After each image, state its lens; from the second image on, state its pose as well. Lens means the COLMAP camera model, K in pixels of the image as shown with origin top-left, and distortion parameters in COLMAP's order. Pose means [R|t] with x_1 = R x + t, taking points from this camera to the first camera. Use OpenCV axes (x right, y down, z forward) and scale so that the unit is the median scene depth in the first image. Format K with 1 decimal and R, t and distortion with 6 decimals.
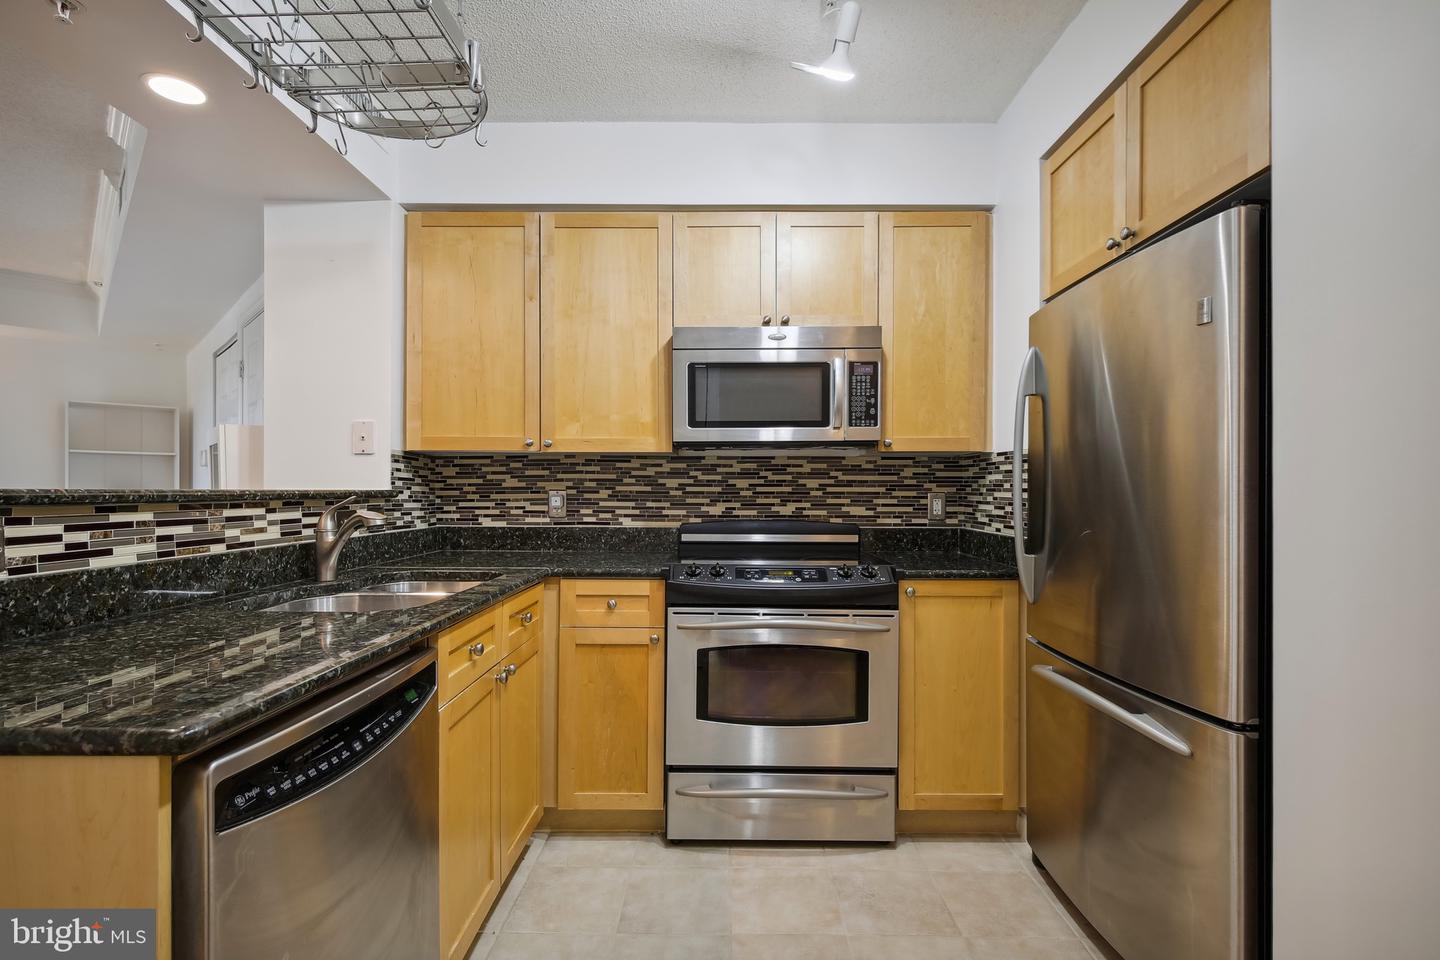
lens RADIAL K [[657.9, 0, 721.6], [0, 657.9, 486.9], [0, 0, 1]] dist [0.000606, -0.000115]
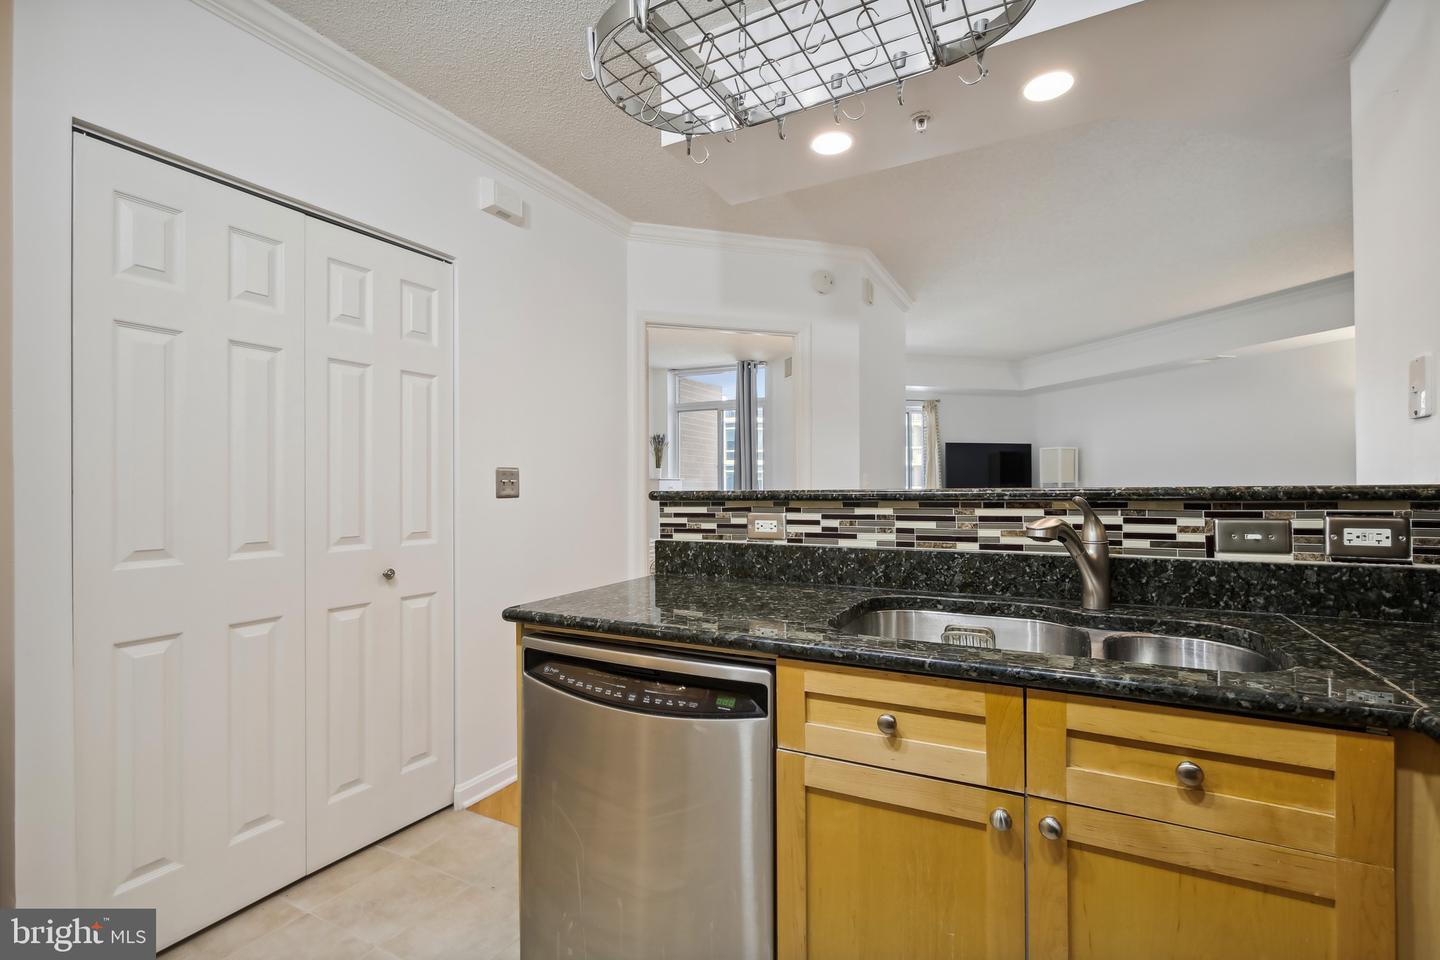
lens RADIAL K [[657.9, 0, 721.6], [0, 657.9, 486.9], [0, 0, 1]] dist [0.000606, -0.000115]
pose [[-0.472033, 0.004462, -0.881570, 0.361279], [0.015595, 0.999873, -0.003289, -0.001580], [0.881443, -0.015301, -0.472043, 1.335655]]
